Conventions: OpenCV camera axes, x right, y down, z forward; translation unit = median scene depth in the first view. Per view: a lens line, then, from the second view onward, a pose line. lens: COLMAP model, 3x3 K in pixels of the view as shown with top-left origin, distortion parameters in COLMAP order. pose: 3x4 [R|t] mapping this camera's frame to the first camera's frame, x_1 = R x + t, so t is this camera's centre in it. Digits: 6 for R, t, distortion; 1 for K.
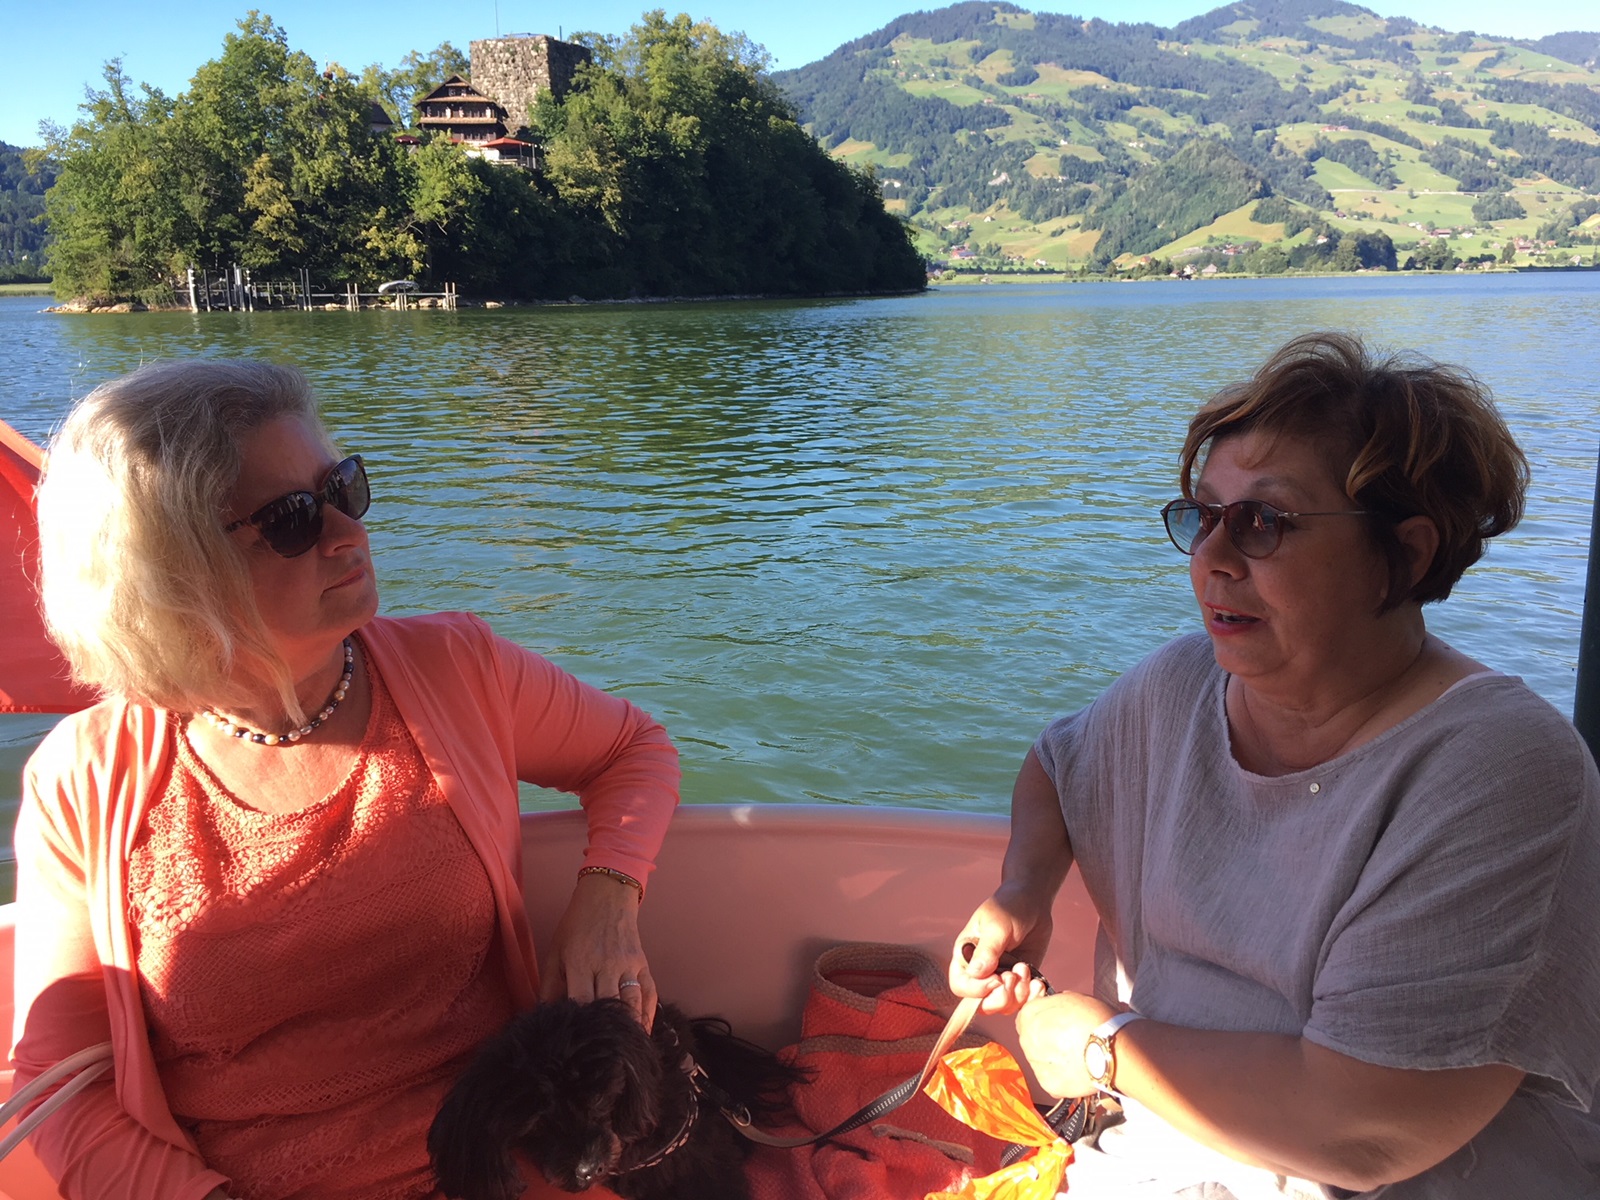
lens RADIAL K [[1356.0, 0, 800.0], [0, 1356.0, 600.0], [0, 0, 1]] dist [0.087919, -0.121842]
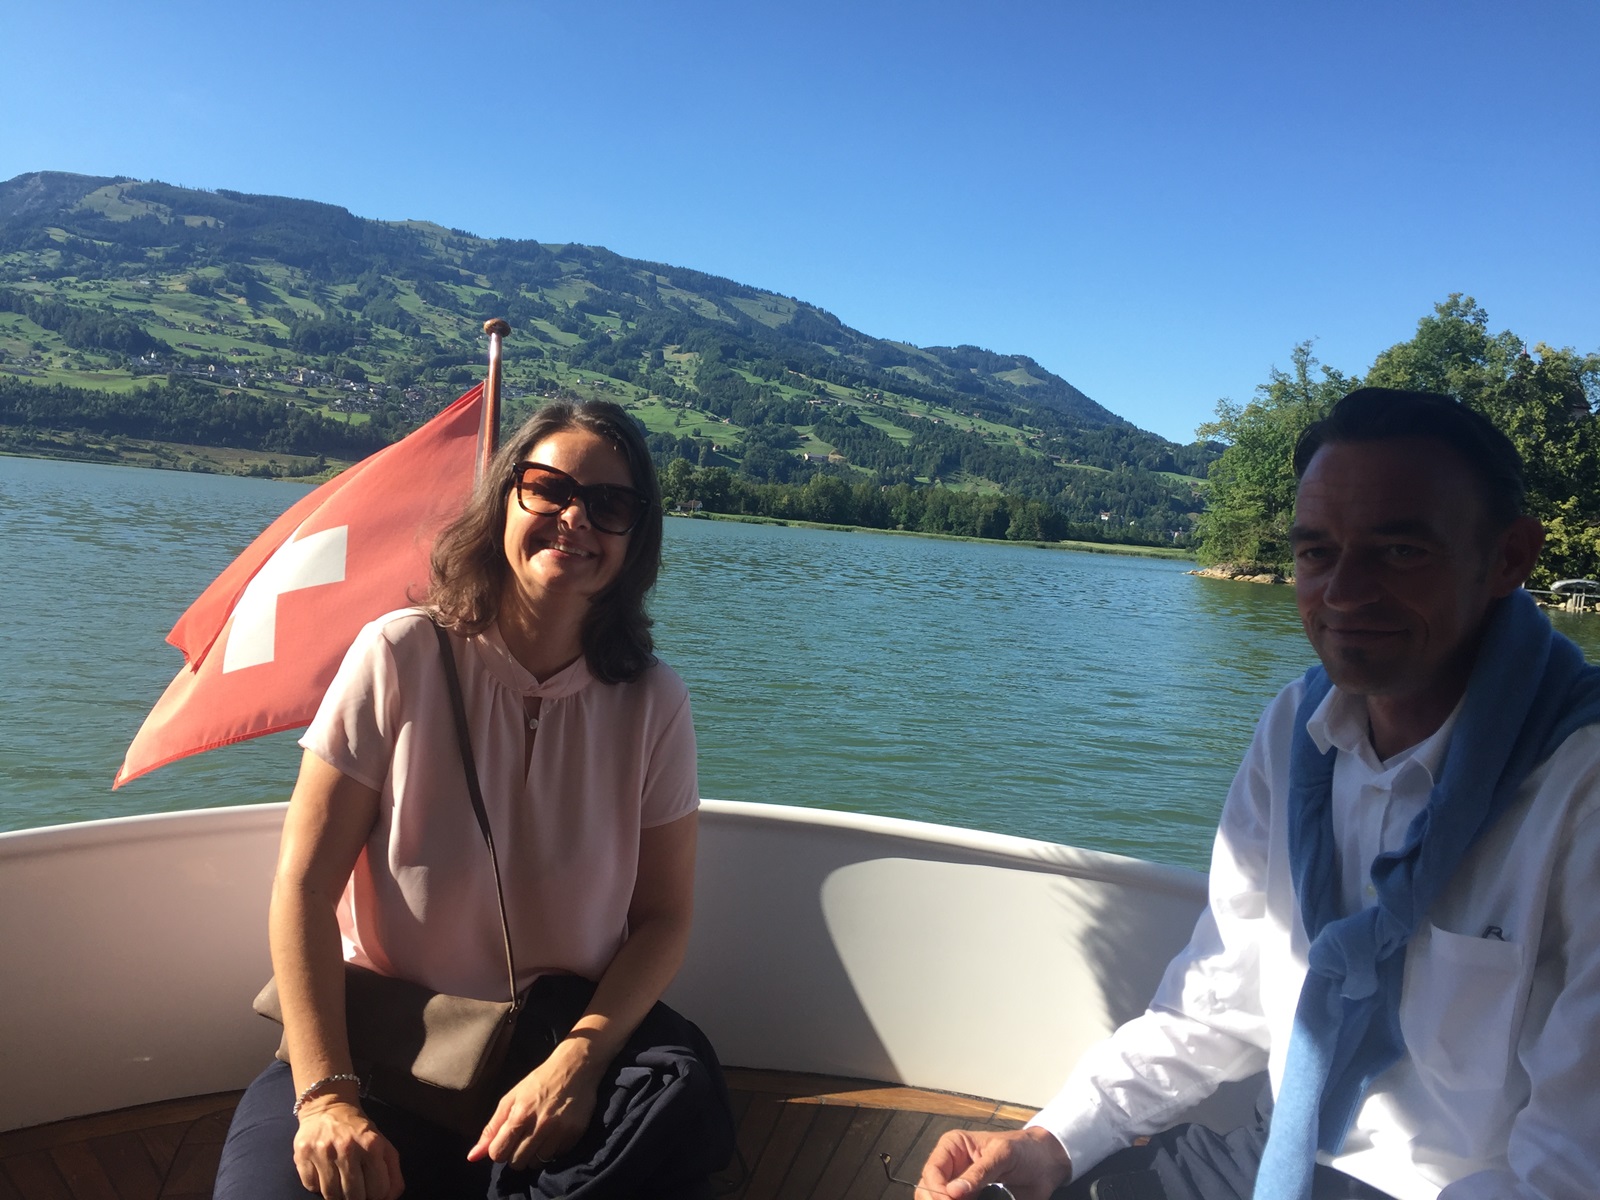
lens RADIAL K [[1357.9, 0, 800.0], [0, 1357.9, 600.0], [0, 0, 1]] dist [0.048588, -0.011699]
pose [[0.738530, 0.116545, -0.664071, -0.073782], [-0.246183, 0.963553, -0.104682, -0.010351], [0.627667, 0.240794, 0.740305, 0.057510]]
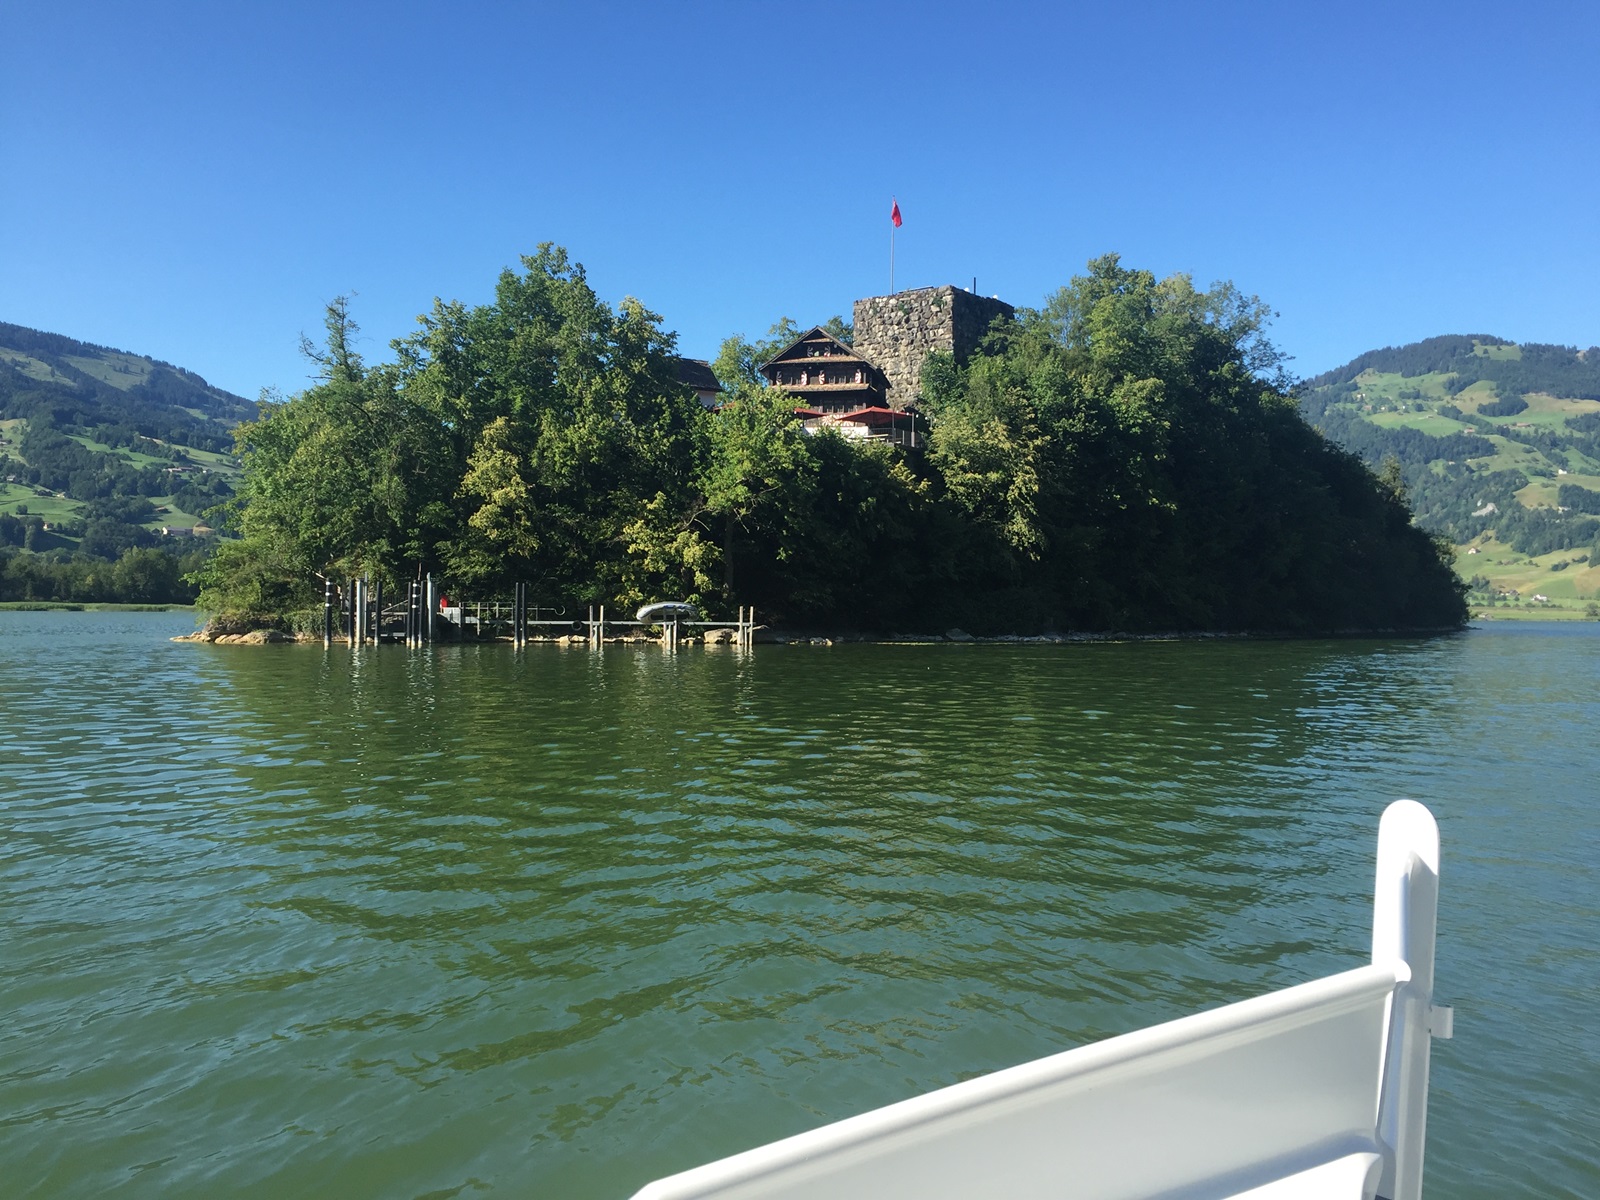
lens RADIAL K [[1357.9, 0, 800.0], [0, 1357.9, 600.0], [0, 0, 1]] dist [0.048588, -0.011699]
pose [[0.949864, 0.019128, -0.312078, -0.037665], [-0.091271, 0.971616, -0.218245, -0.096350], [0.299045, 0.235787, 0.924649, 0.410233]]
